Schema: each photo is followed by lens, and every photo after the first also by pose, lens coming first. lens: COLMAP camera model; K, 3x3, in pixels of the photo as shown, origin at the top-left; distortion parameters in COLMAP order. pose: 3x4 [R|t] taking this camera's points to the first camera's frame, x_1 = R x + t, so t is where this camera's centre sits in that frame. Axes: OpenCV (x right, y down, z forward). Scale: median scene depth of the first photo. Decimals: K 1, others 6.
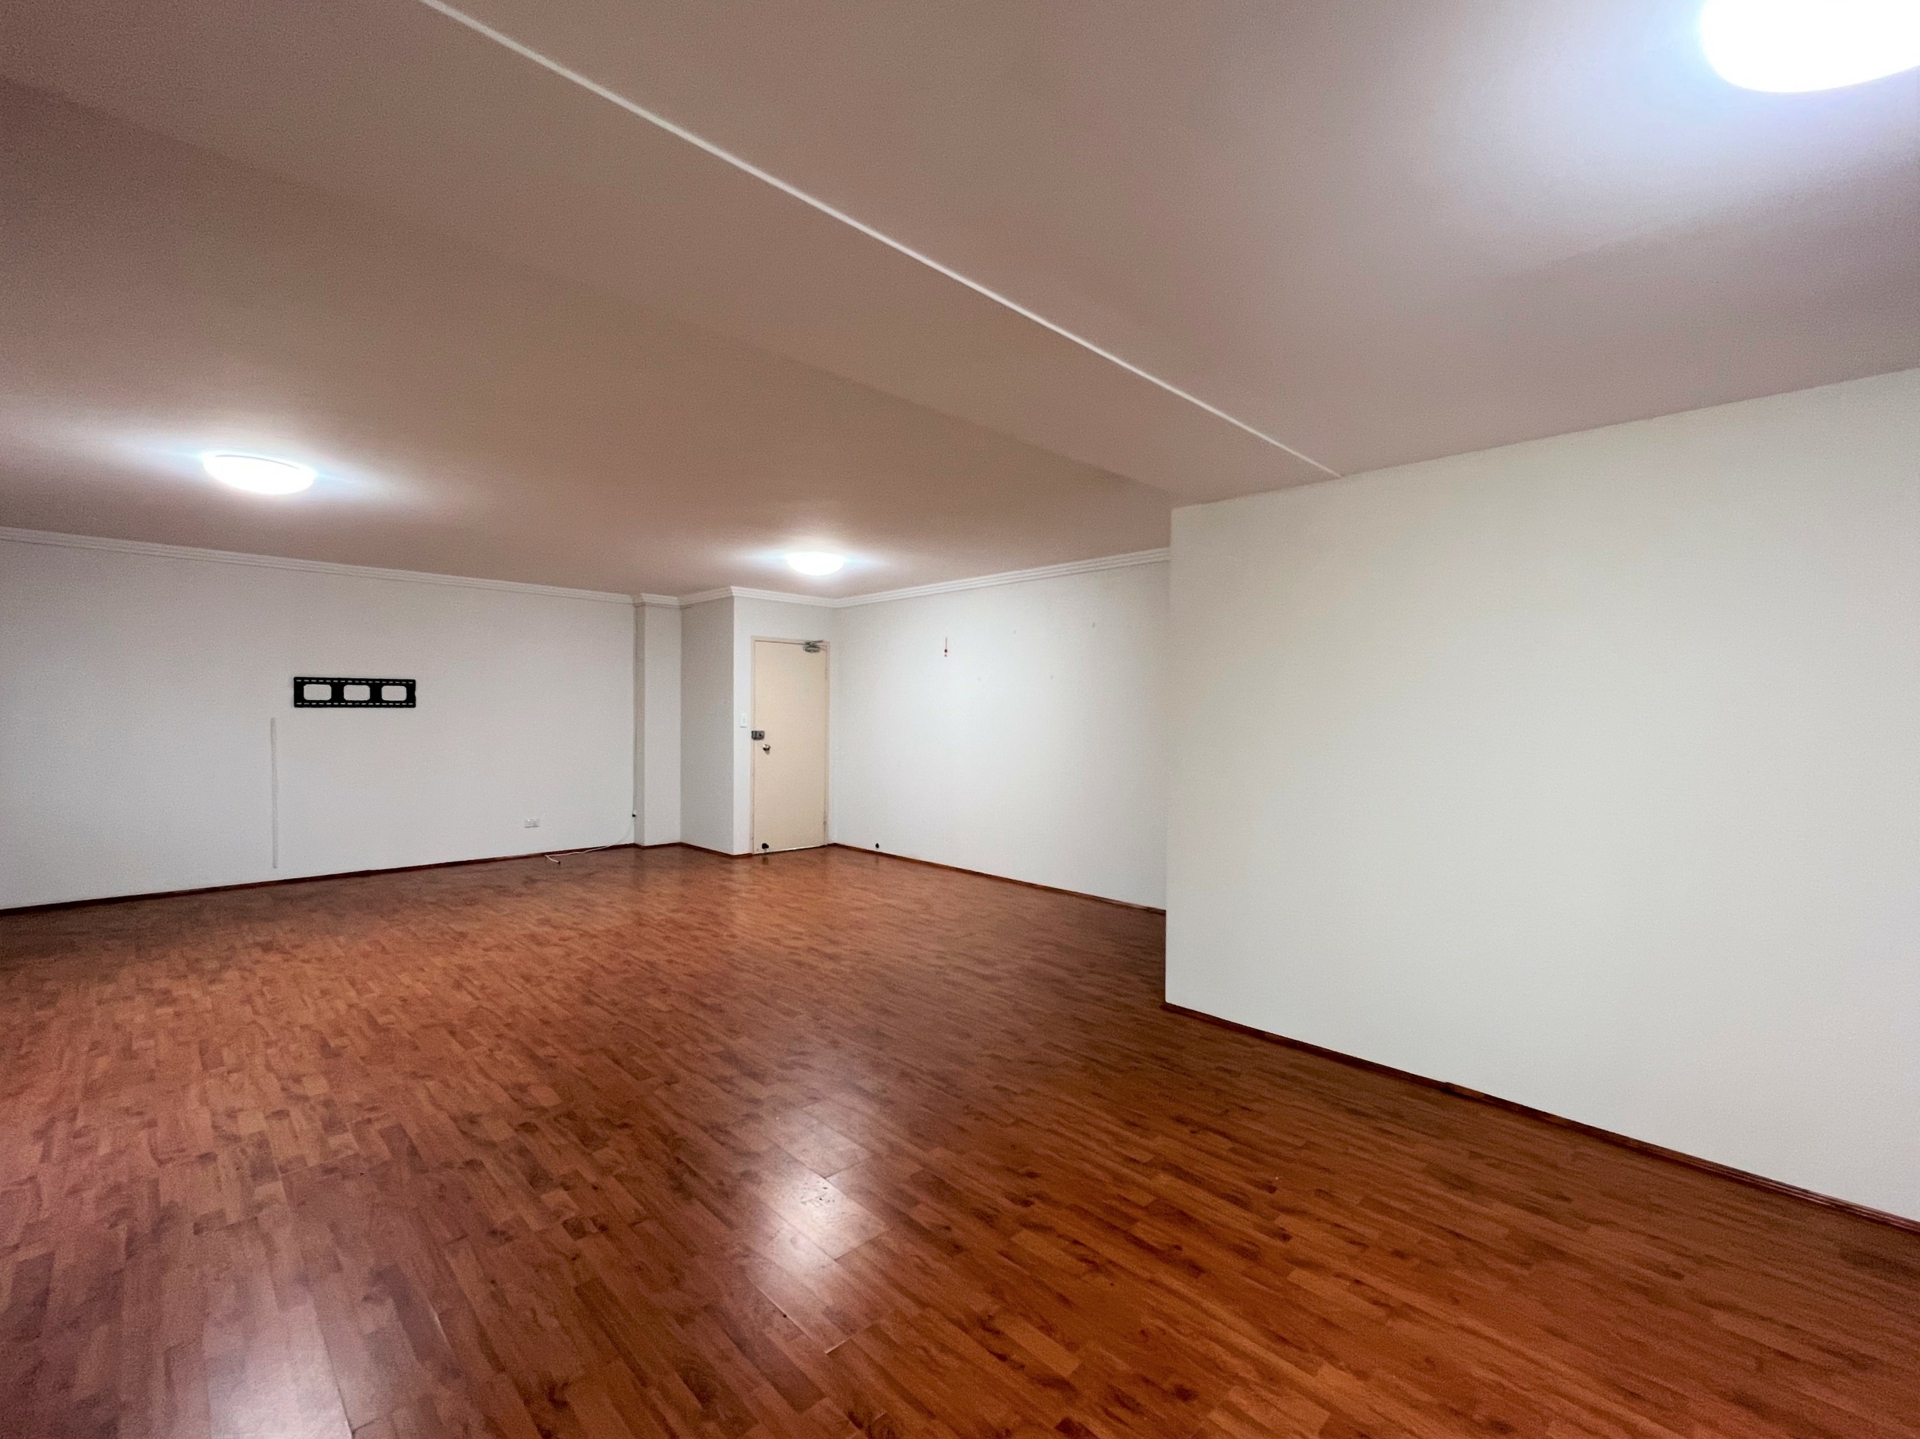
lens RADIAL K [[827.4, 0, 960.0], [0, 827.4, 719.5], [0, 0, 1]] dist [-0.000331, 0.001291]
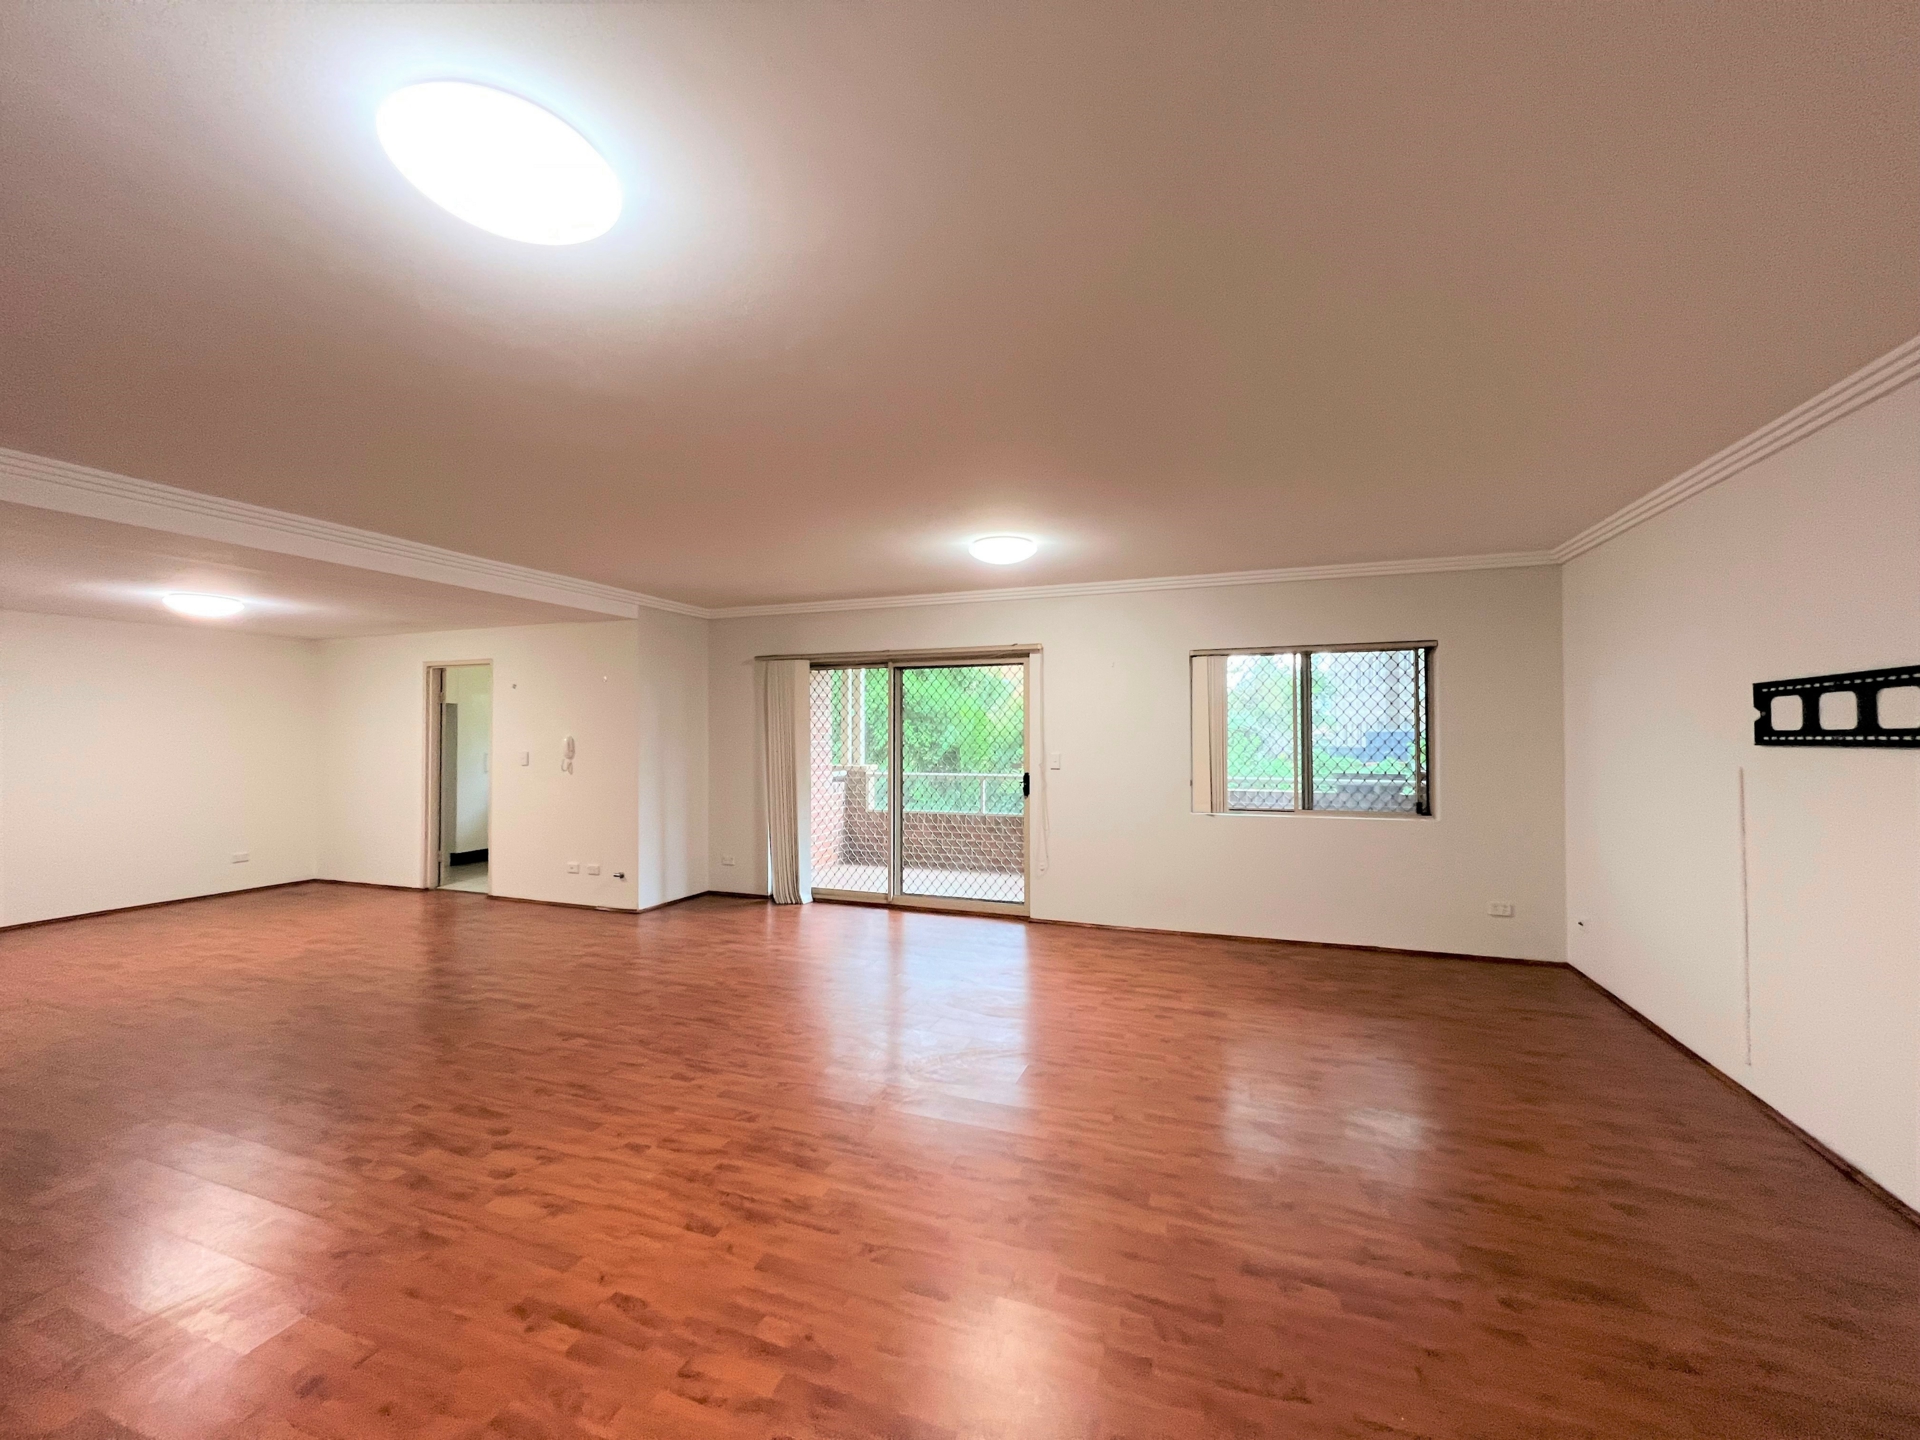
lens RADIAL K [[761.7, 0, 960.0], [0, 761.7, 720.0], [0, 0, 1]] dist [-0.000038, -0.000117]
pose [[-0.904786, -0.014225, -0.425629, -0.263964], [-0.009924, 0.999875, -0.012320, -0.027215], [0.425751, -0.006923, -0.904814, 1.656553]]
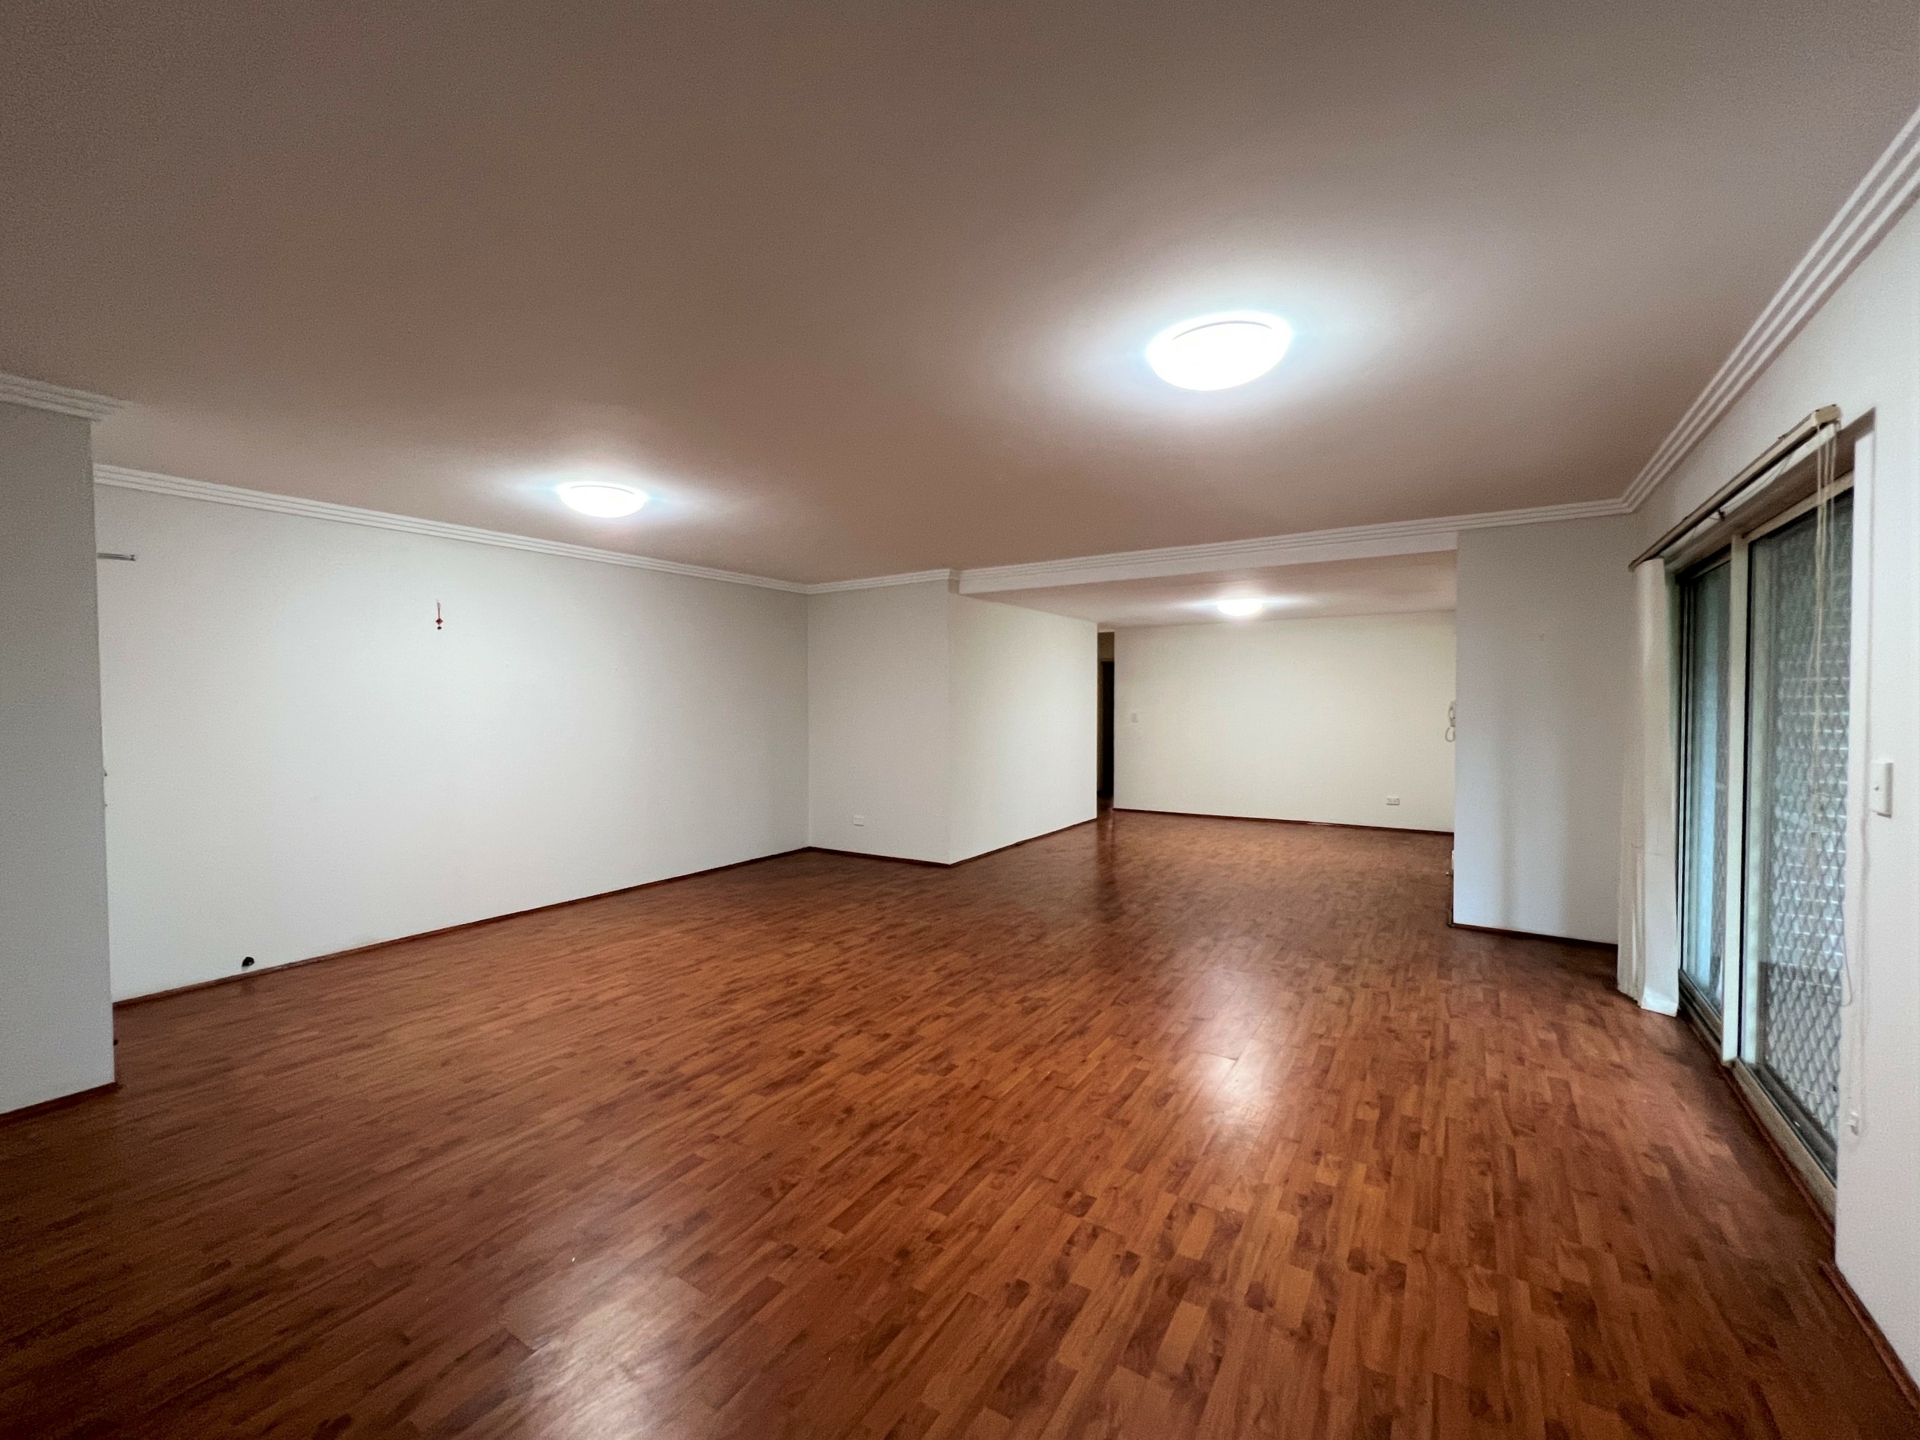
lens RADIAL K [[798.9, 0, 960.0], [0, 798.9, 720.0], [0, 0, 1]] dist [0.002470, 0.000116]
pose [[-0.226154, -0.030060, 0.973628, -1.189685], [0.010776, 0.999385, 0.033359, -0.026238], [-0.974032, 0.018036, -0.225691, 1.125174]]
